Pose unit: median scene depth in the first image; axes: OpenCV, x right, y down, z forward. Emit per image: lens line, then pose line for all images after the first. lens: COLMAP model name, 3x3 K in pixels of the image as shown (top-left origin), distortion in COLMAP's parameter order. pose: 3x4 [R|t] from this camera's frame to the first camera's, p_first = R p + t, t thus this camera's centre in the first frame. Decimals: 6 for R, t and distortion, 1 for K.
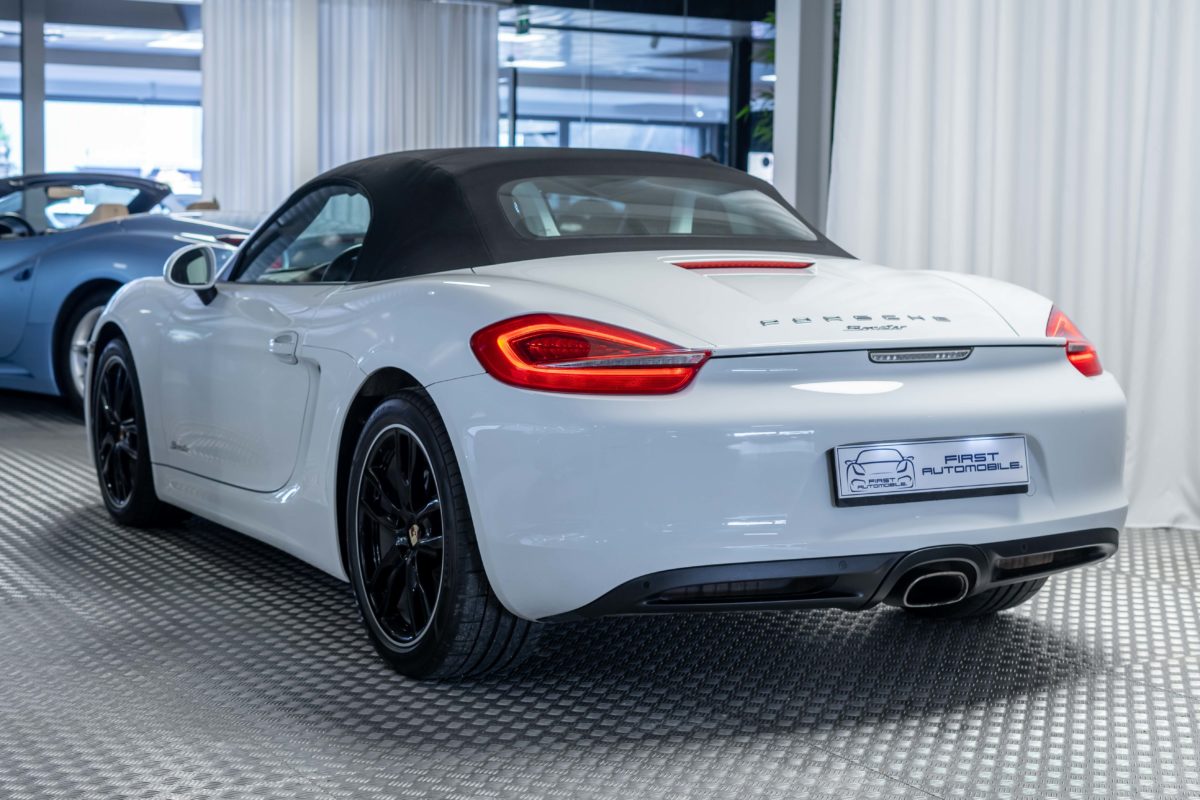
lens RADIAL K [[1928.5, 0, 599.0], [0, 1928.5, 394.5], [0, 0, 1]] dist [0.002698, 0.000000]
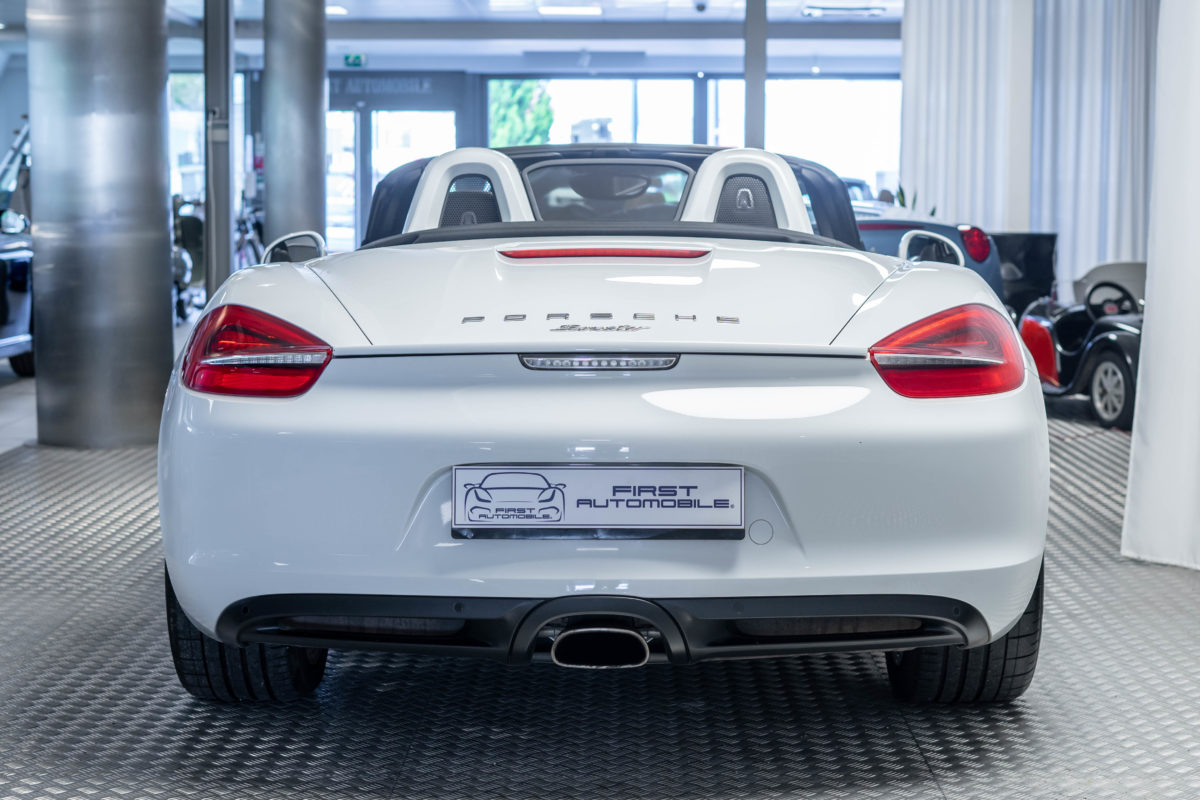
lens RADIAL K [[2255.0, 0, 597.3], [0, 2255.0, 401.1], [0, 0, 1]] dist [-0.144455, 0.000000]
pose [[0.868794, 0.035569, -0.493895, 0.640209], [-0.038528, 0.999249, 0.004191, -0.007725], [0.493673, 0.015388, 0.869512, 0.166416]]
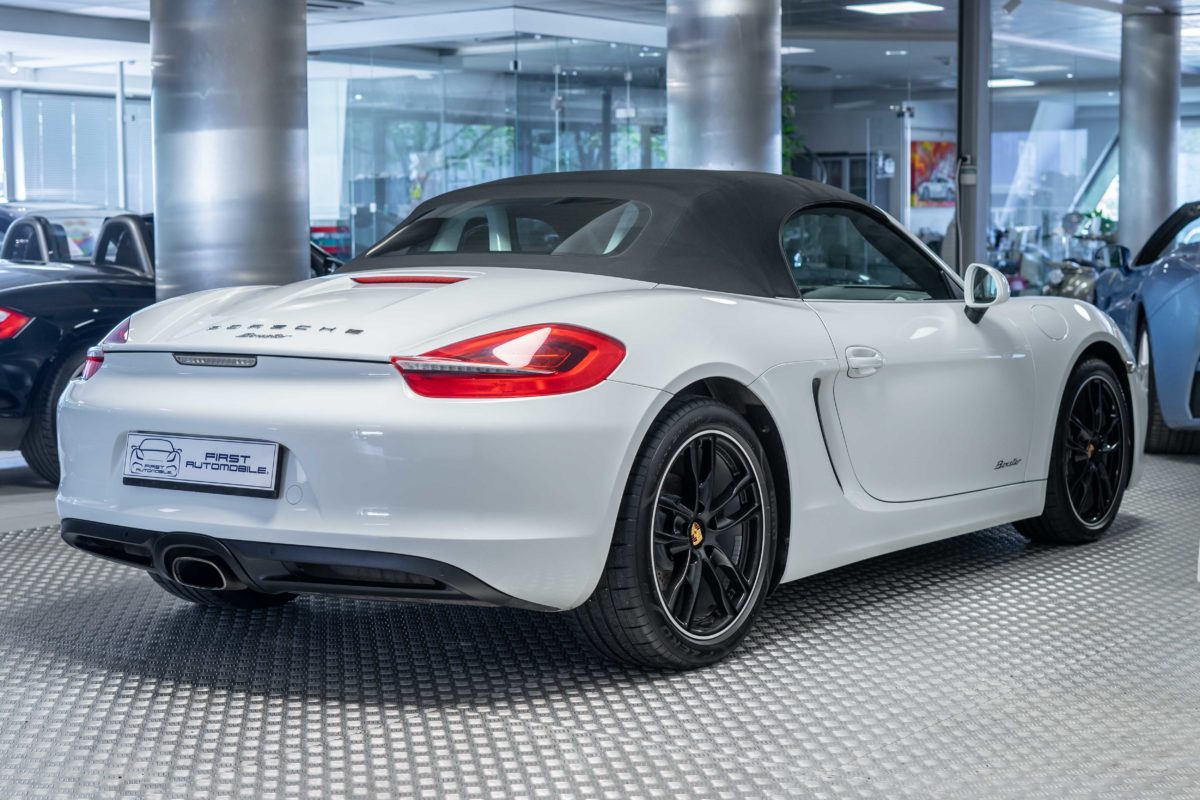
lens RADIAL K [[2142.1, 0, 603.6], [0, 2142.1, 392.4], [0, 0, 1]] dist [0.007271, 0.000000]
pose [[0.418317, 0.052891, -0.906760, 1.362027], [-0.074637, 0.996929, 0.023718, -0.047340], [0.905229, 0.057756, 0.420980, 0.688850]]
